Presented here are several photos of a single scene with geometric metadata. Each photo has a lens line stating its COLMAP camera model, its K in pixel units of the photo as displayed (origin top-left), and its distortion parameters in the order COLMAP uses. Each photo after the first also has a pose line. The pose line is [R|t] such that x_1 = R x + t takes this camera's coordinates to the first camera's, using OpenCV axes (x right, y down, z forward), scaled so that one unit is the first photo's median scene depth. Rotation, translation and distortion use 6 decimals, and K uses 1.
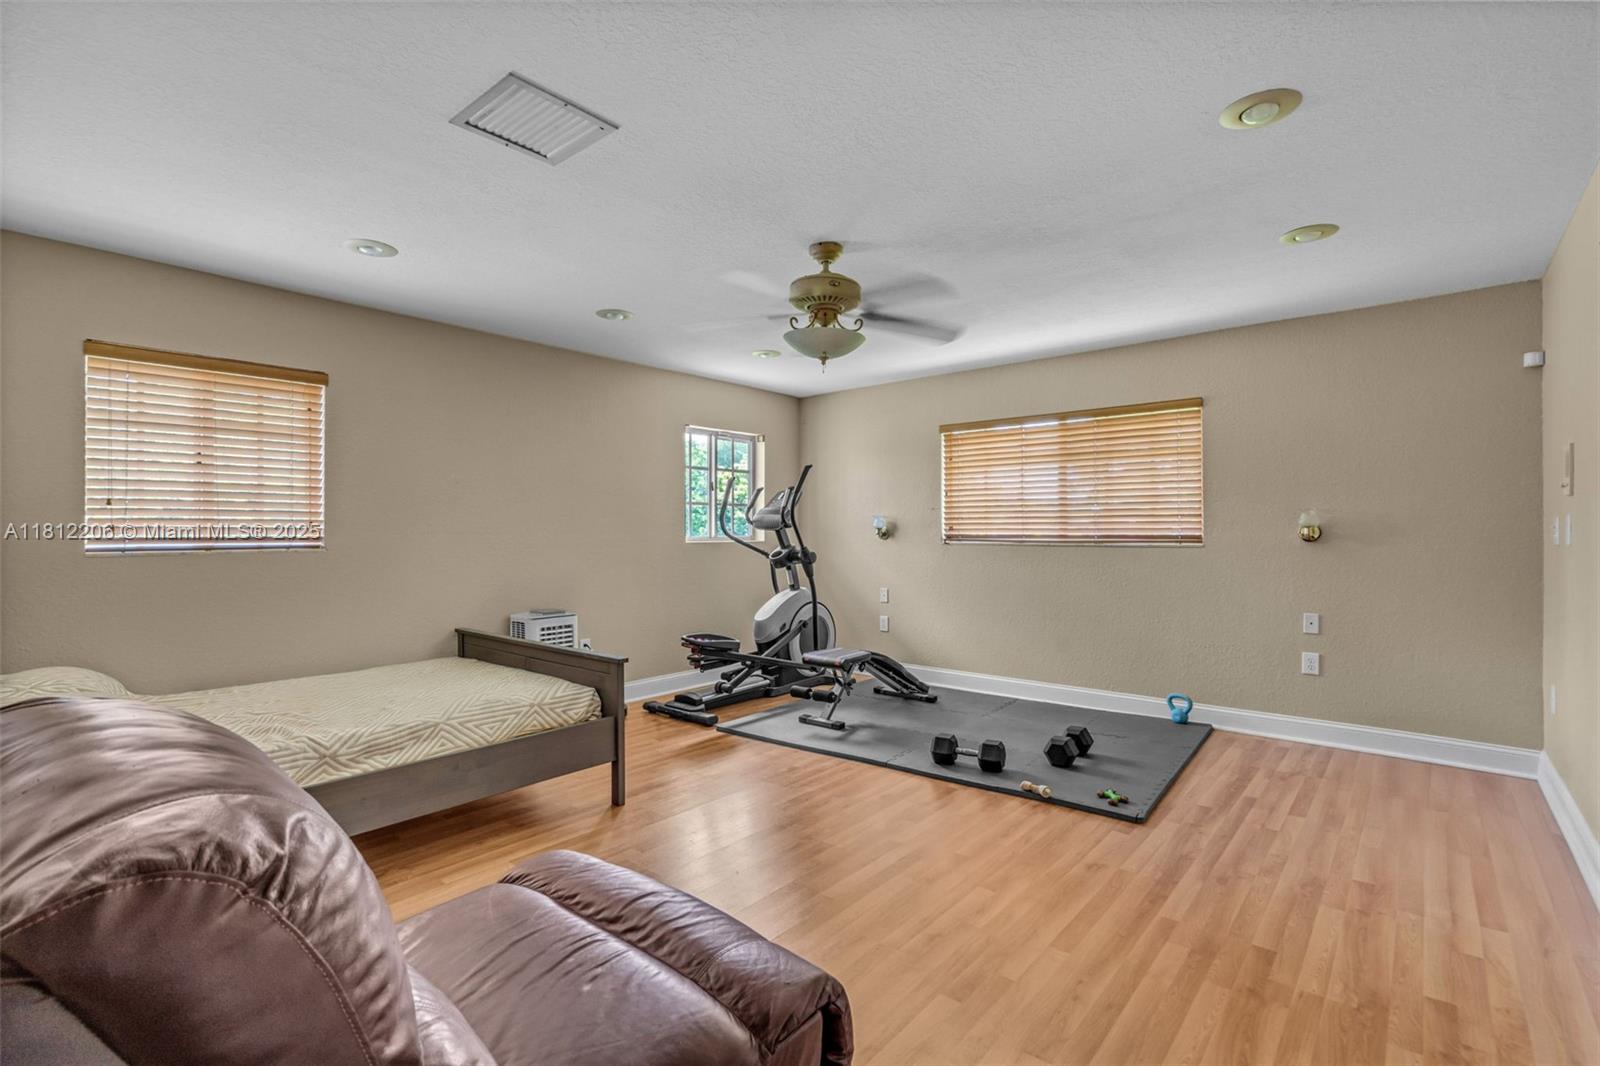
lens RADIAL K [[762.5, 0, 784.0], [0, 762.5, 529.6], [0, 0, 1]] dist [-0.002371, -0.000127]
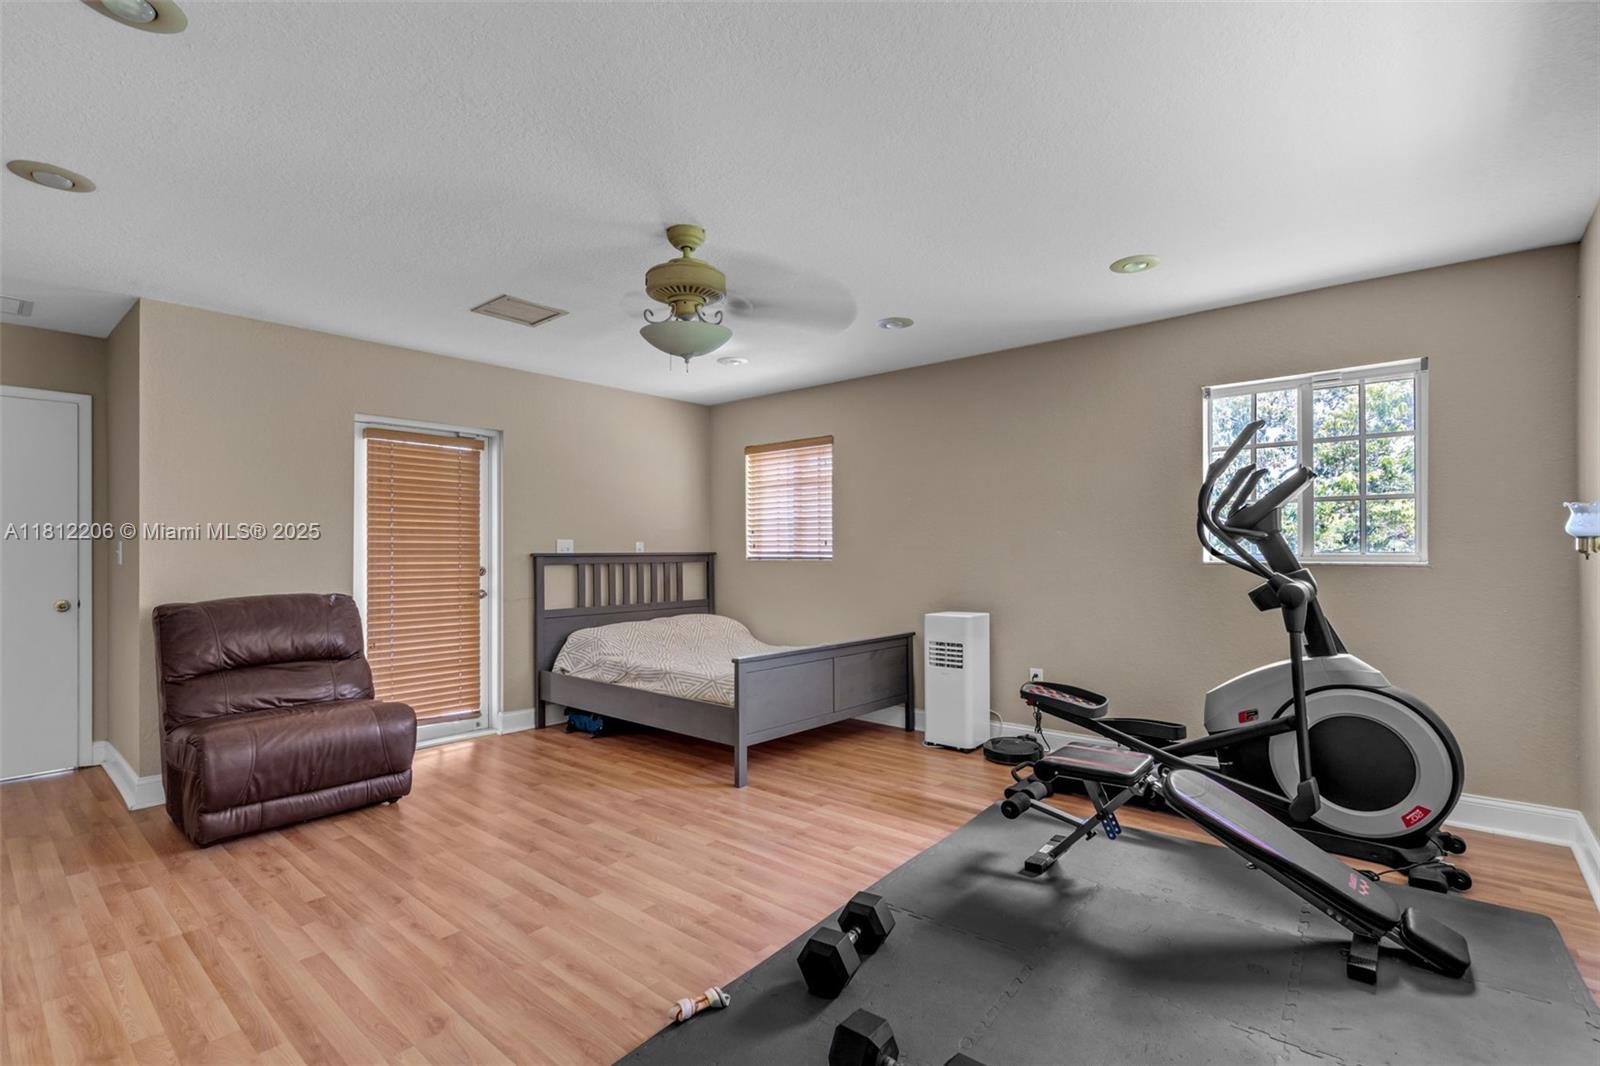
lens RADIAL K [[745.6, 0, 807.7], [0, 745.6, 543.7], [0, 0, 1]] dist [-0.004104, -0.000990]
pose [[-0.004904, -0.006529, -0.999967, 0.924151], [0.005202, 0.999965, -0.006554, 0.005060], [0.999974, -0.005234, -0.004869, 1.137943]]
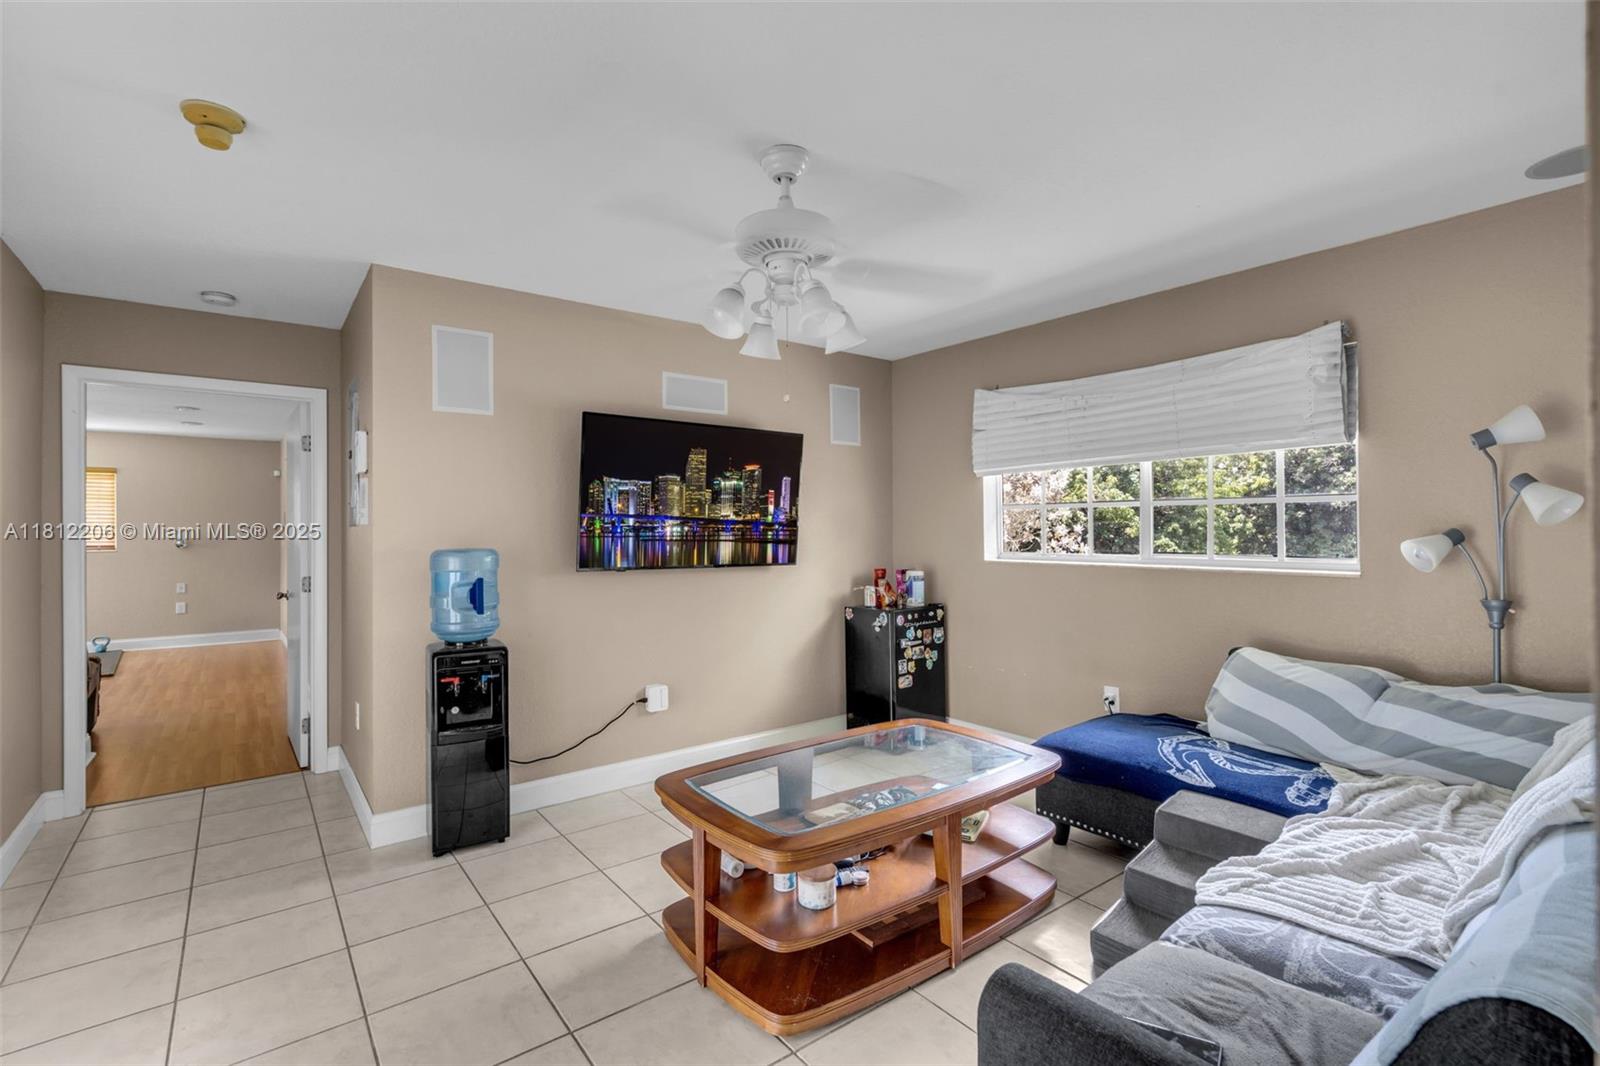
lens RADIAL K [[728.6, 0, 797.3], [0, 728.6, 528.6], [0, 0, 1]] dist [-0.002078, 0.000093]
pose [[0.210521, 0.000922, 0.977589, -1.195520], [0.003359, 0.999993, -0.001666, -0.035611], [-0.977584, 0.003634, 0.210517, -1.410735]]
